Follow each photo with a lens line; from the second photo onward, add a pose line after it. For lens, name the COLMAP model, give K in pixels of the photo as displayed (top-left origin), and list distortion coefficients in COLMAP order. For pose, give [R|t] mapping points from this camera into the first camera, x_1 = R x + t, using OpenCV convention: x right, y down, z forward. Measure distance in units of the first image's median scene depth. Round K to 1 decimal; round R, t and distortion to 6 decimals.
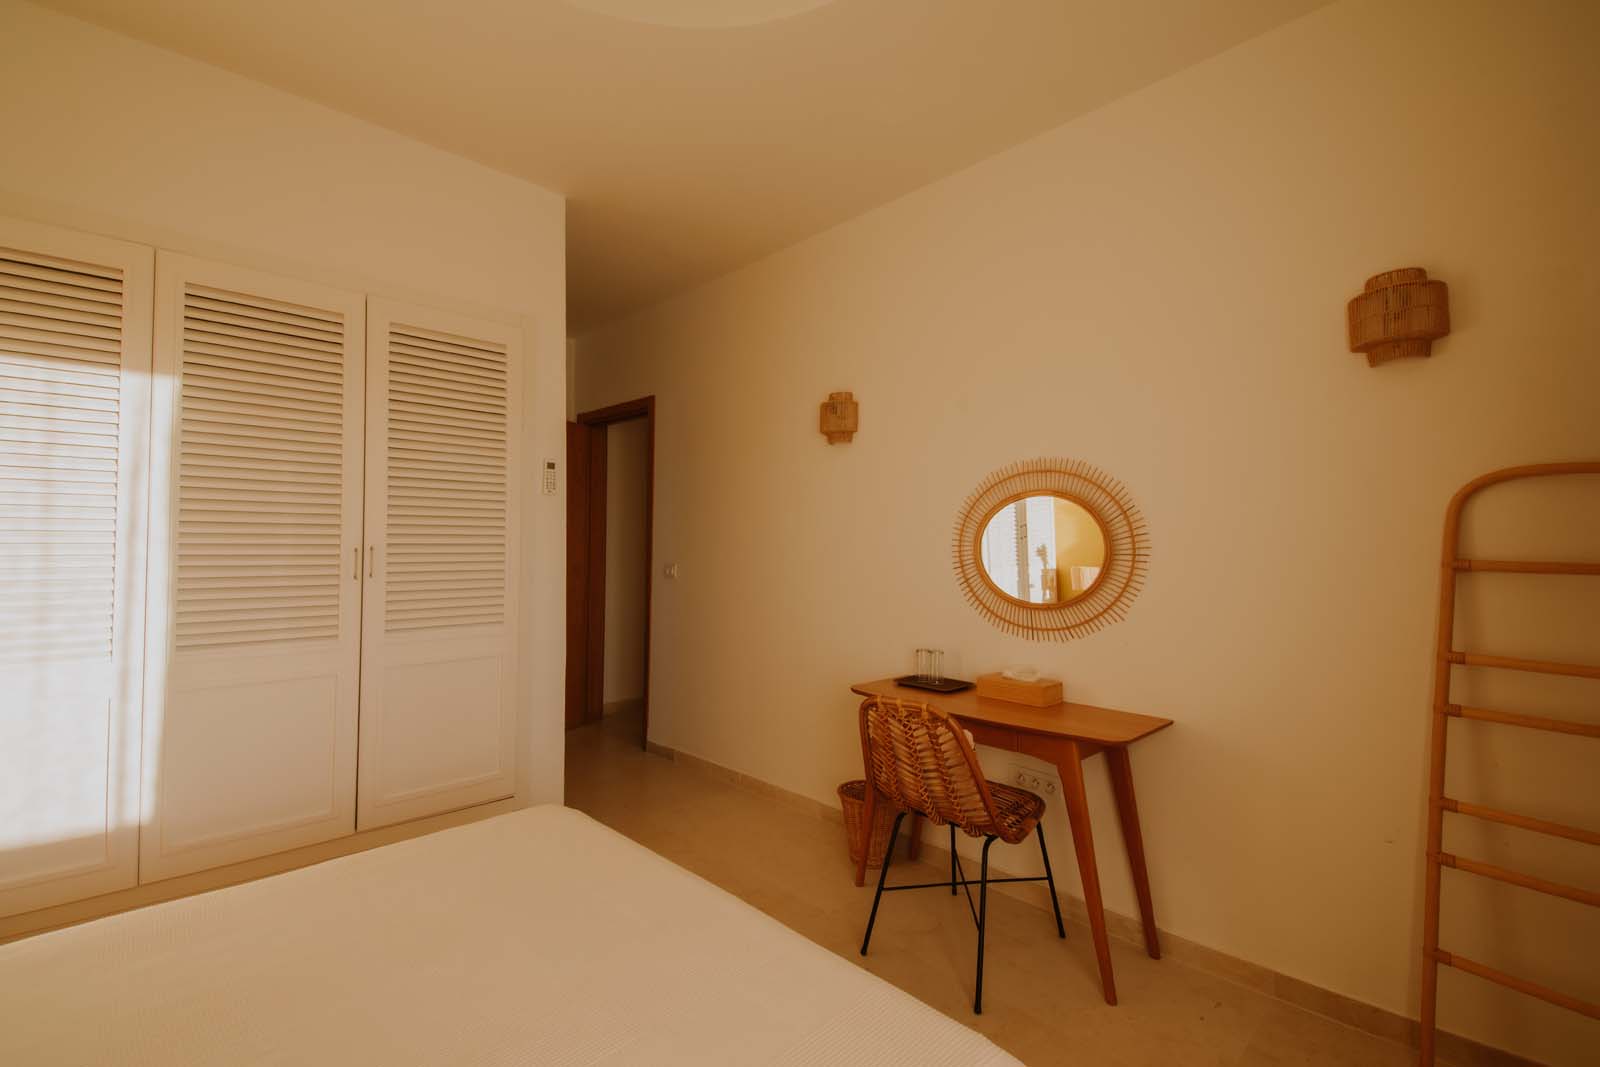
lens RADIAL K [[710.5, 0, 800.0], [0, 710.5, 533.5], [0, 0, 1]] dist [-0.000058, -0.000053]
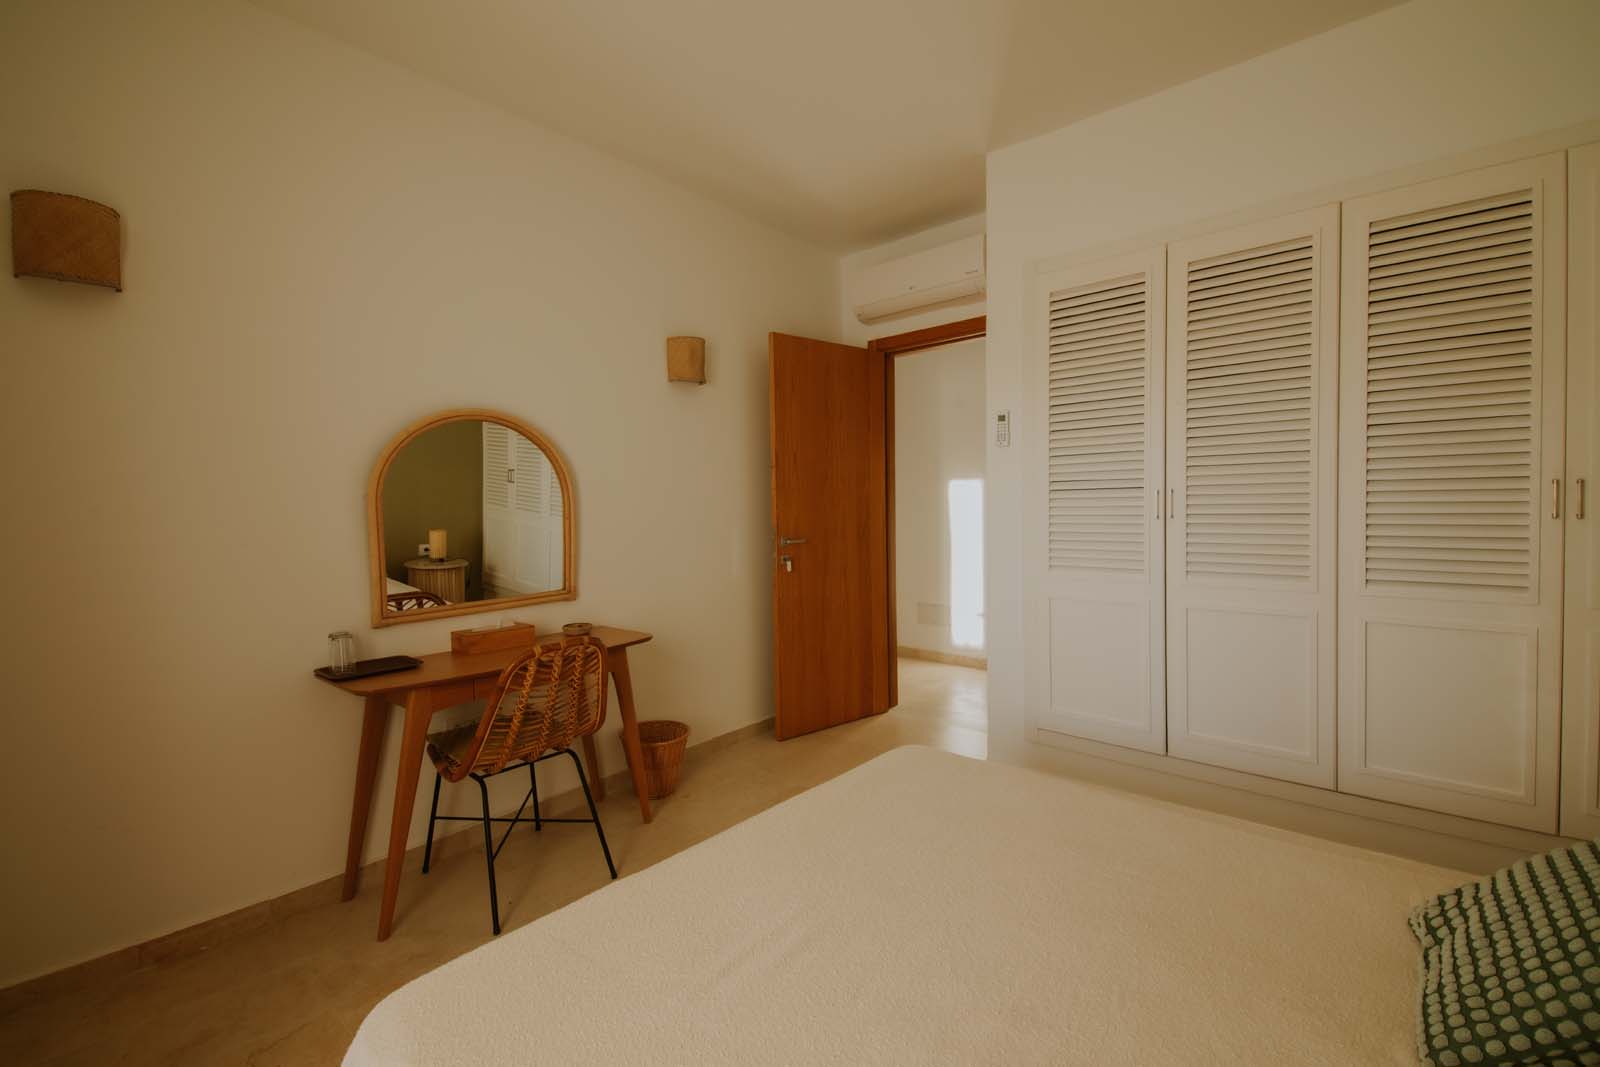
lens RADIAL K [[727.4, 0, 798.1], [0, 727.4, 509.8], [0, 0, 1]] dist [0.000609, 0.000064]
pose [[0.067143, 0.025804, -0.997410, 0.419036], [0.037698, 0.998886, 0.028380, -0.002147], [0.997031, -0.039506, 0.066095, 0.383386]]
